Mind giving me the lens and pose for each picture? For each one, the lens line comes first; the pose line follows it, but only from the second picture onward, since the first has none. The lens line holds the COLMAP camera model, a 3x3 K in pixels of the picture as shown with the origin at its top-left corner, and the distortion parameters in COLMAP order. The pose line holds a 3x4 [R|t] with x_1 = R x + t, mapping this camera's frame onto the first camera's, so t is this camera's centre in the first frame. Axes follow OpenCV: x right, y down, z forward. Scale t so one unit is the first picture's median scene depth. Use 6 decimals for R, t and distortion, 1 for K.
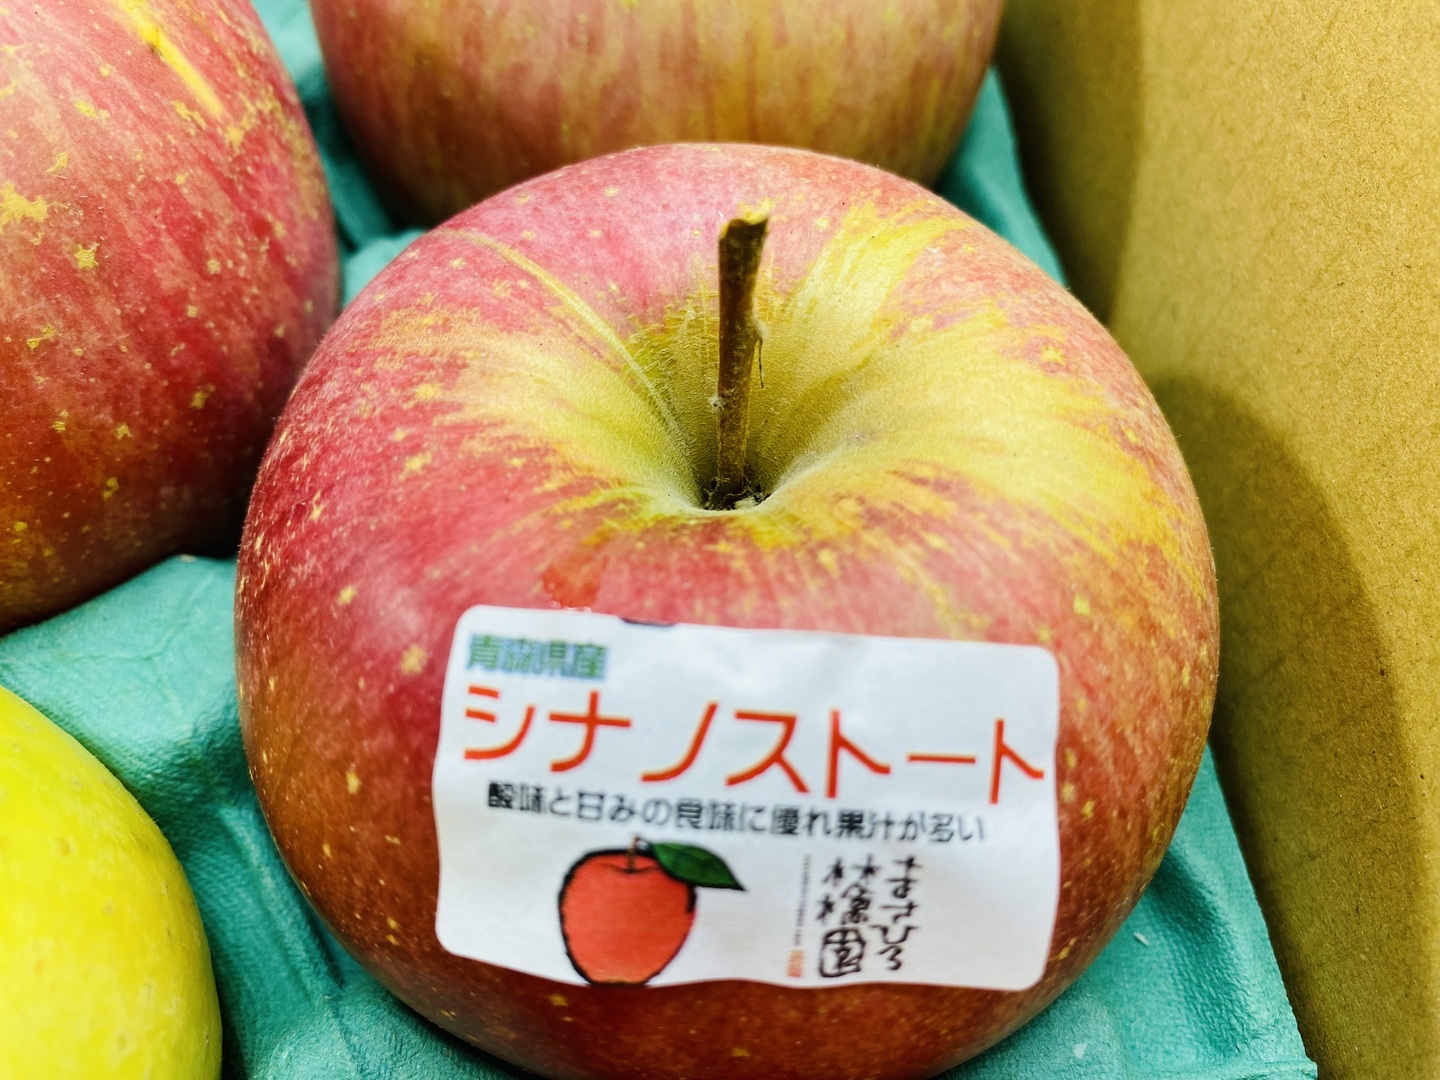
lens RADIAL K [[1126.5, 0, 720.0], [0, 1126.5, 540.0], [0, 0, 1]] dist [-0.007631, -0.006502]
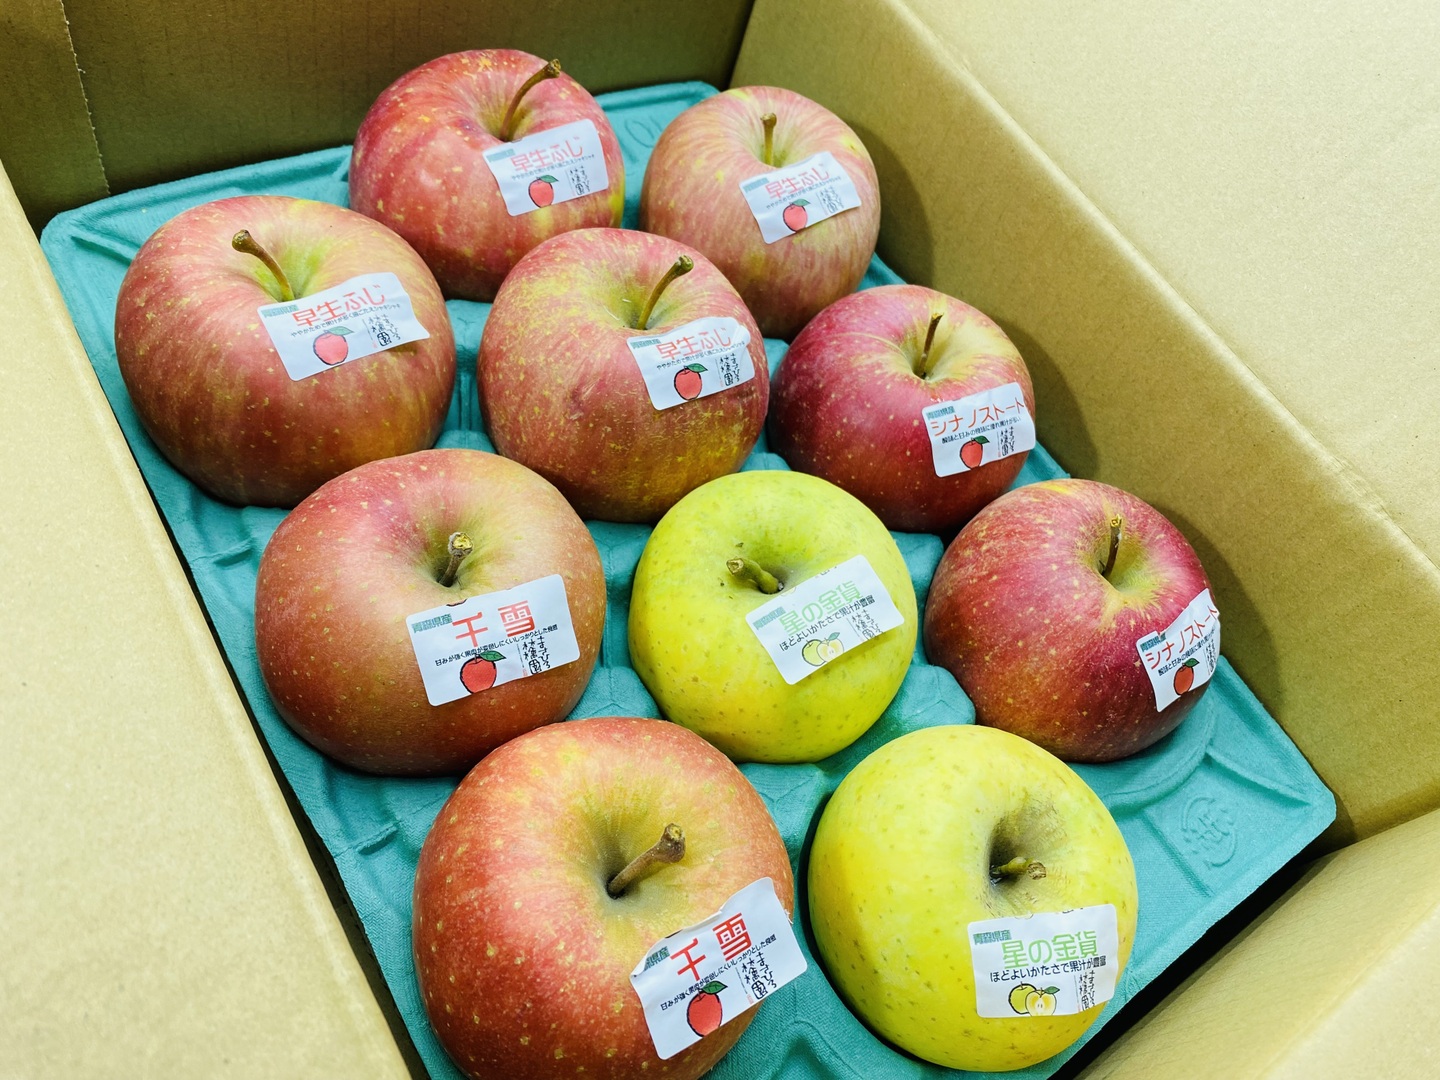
lens RADIAL K [[1147.1, 0, 720.0], [0, 1147.1, 540.0], [0, 0, 1]] dist [0.167064, -0.000254]
pose [[0.862715, -0.339388, 0.374885, -3.172246], [0.315867, 0.940583, 0.124622, -0.319350], [-0.394906, 0.010901, 0.918657, -3.377527]]
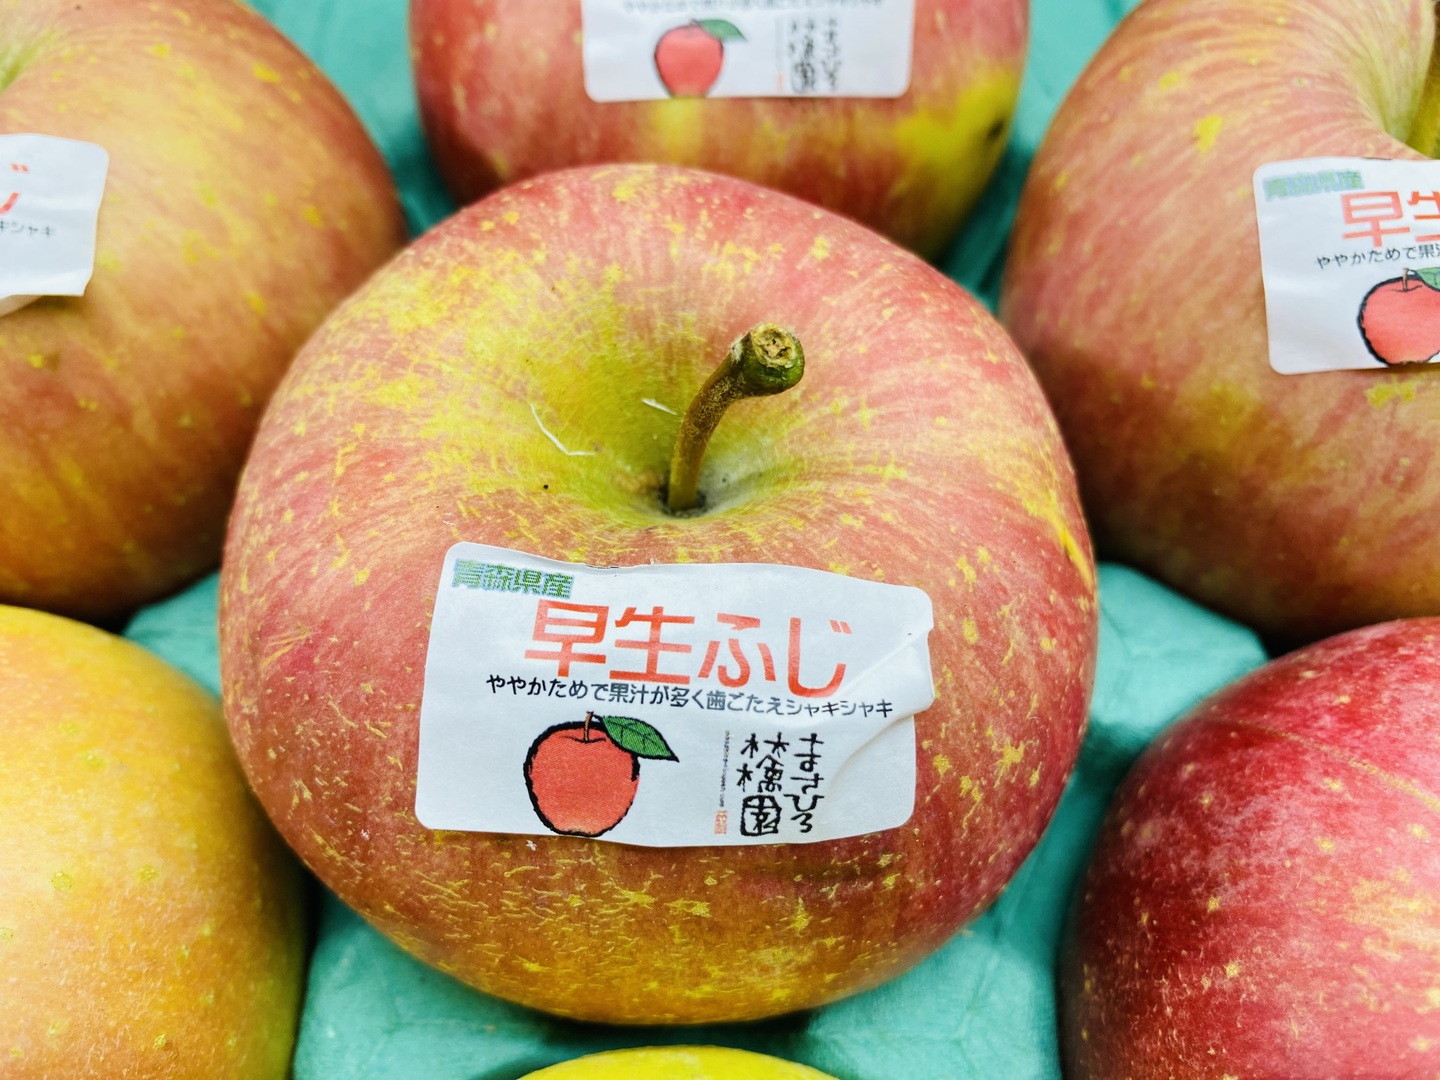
lens RADIAL K [[1147.7, 0, 754.1], [0, 1147.7, 540.5], [0, 0, 1]] dist [-0.003485, -0.000934]
pose [[0.991862, 0.051884, -0.116266, -0.958861], [-0.042631, 0.995826, 0.080705, -0.747231], [0.119968, -0.075092, 0.989934, -0.163474]]
